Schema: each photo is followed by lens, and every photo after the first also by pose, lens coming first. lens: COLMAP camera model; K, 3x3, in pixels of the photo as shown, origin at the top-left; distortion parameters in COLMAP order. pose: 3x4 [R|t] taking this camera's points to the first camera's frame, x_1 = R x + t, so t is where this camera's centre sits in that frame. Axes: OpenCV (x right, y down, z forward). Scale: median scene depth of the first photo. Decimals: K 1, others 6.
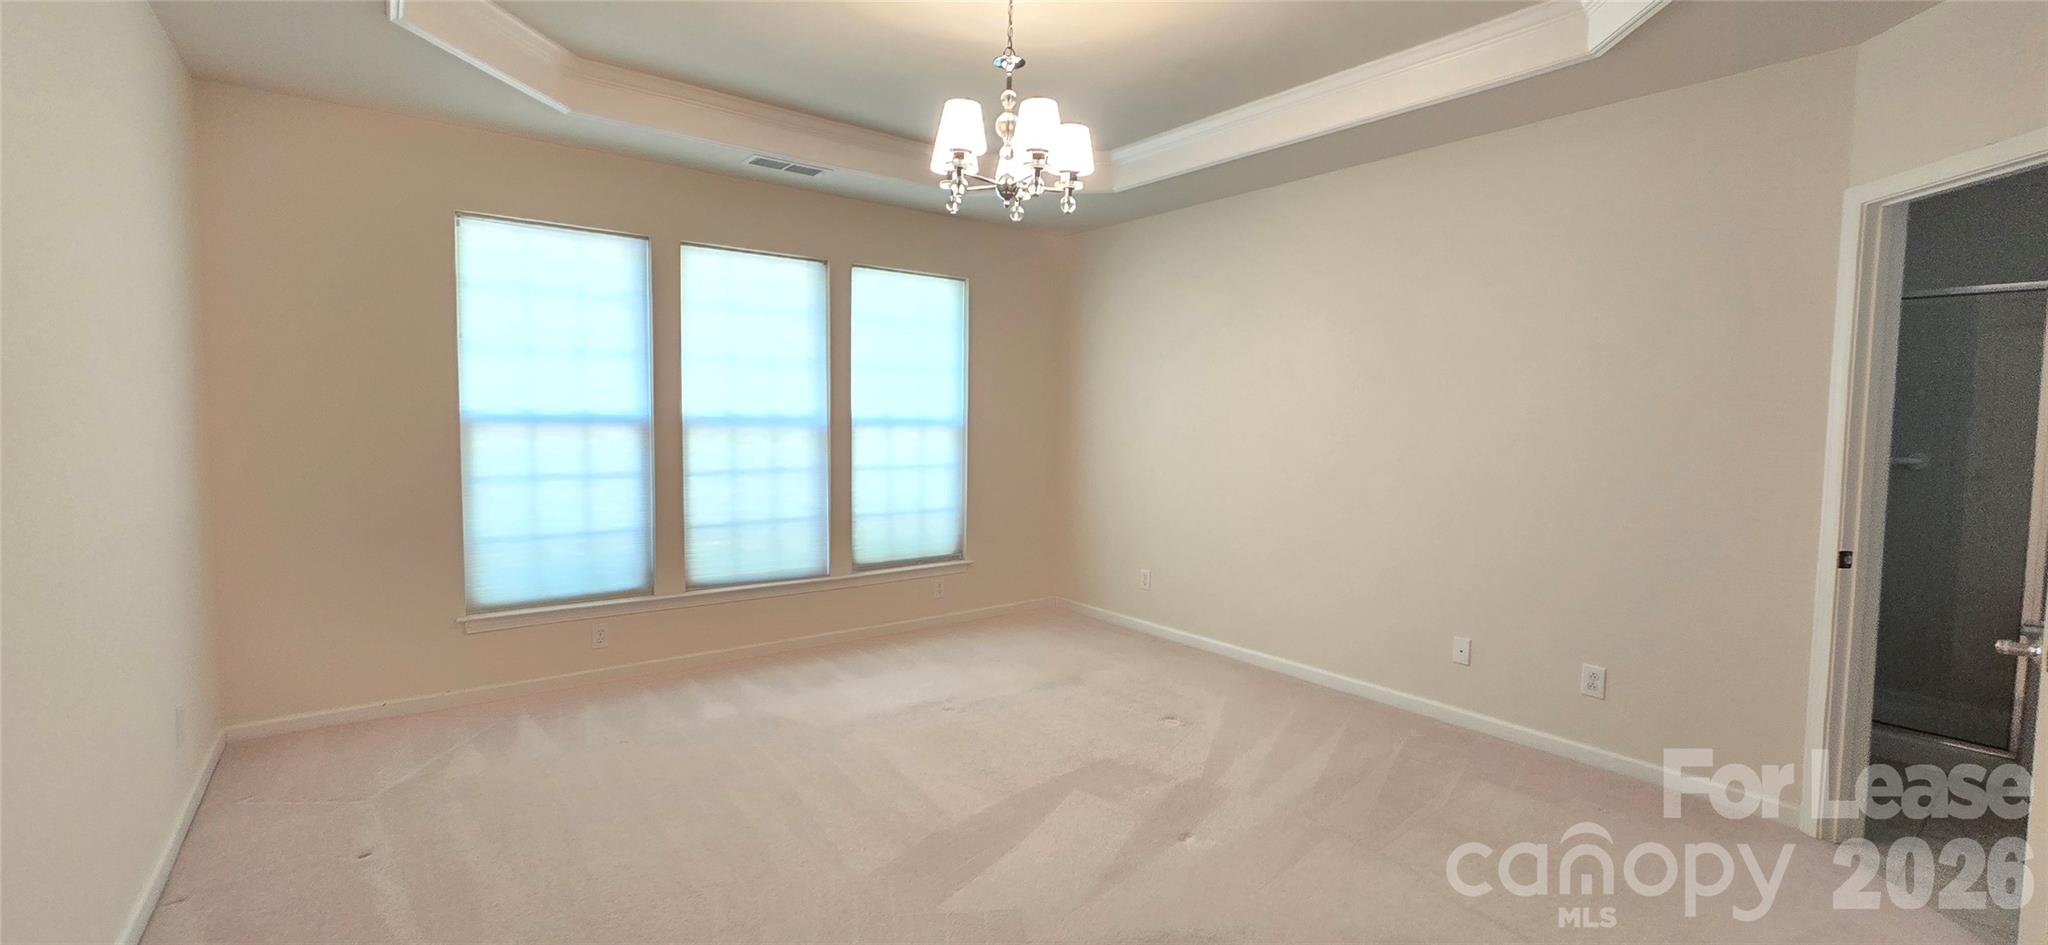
lens RADIAL K [[845.2, 0, 1031.4], [0, 845.2, 460.2], [0, 0, 1]] dist [0.004515, 0.000245]
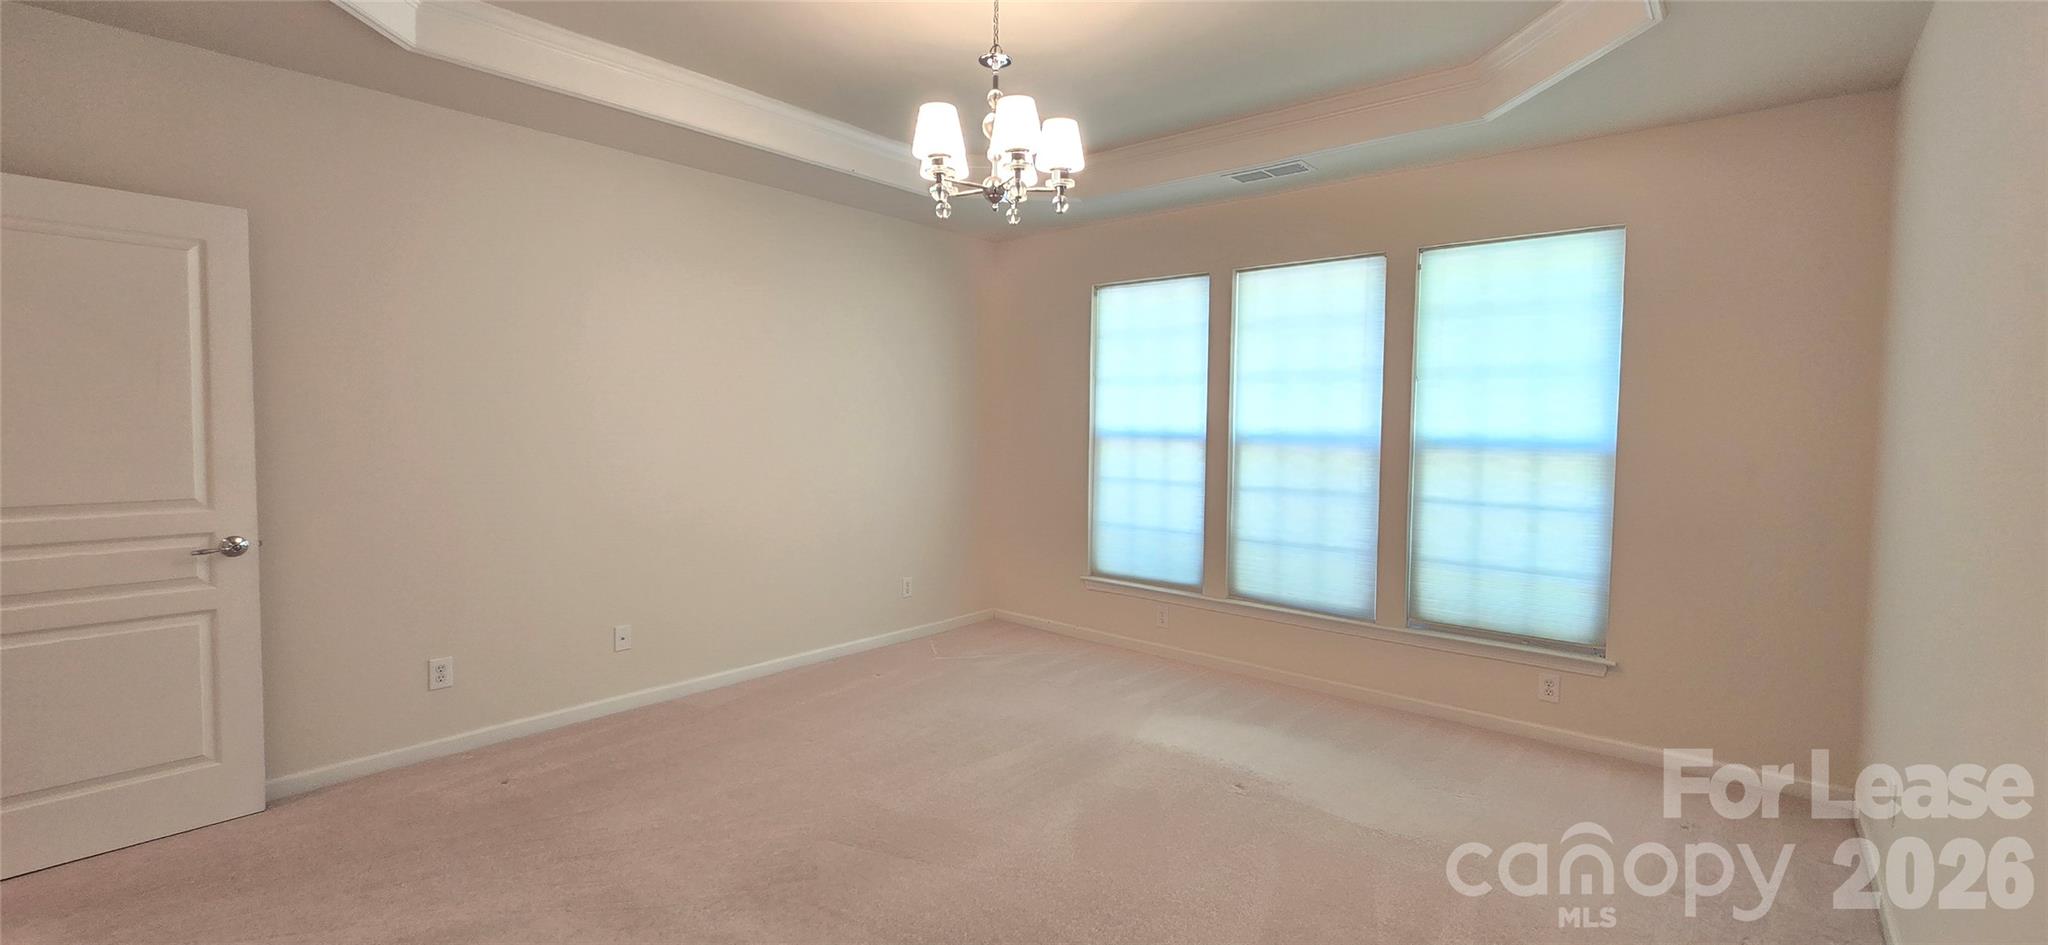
lens RADIAL K [[891.0, 0, 1010.9], [0, 891.0, 477.0], [0, 0, 1]] dist [0.010962, 0.001715]
pose [[0.162783, 0.042711, -0.985737, 0.620452], [-0.067175, 0.997224, 0.032115, -0.014034], [0.984372, 0.060989, 0.165200, 0.516714]]
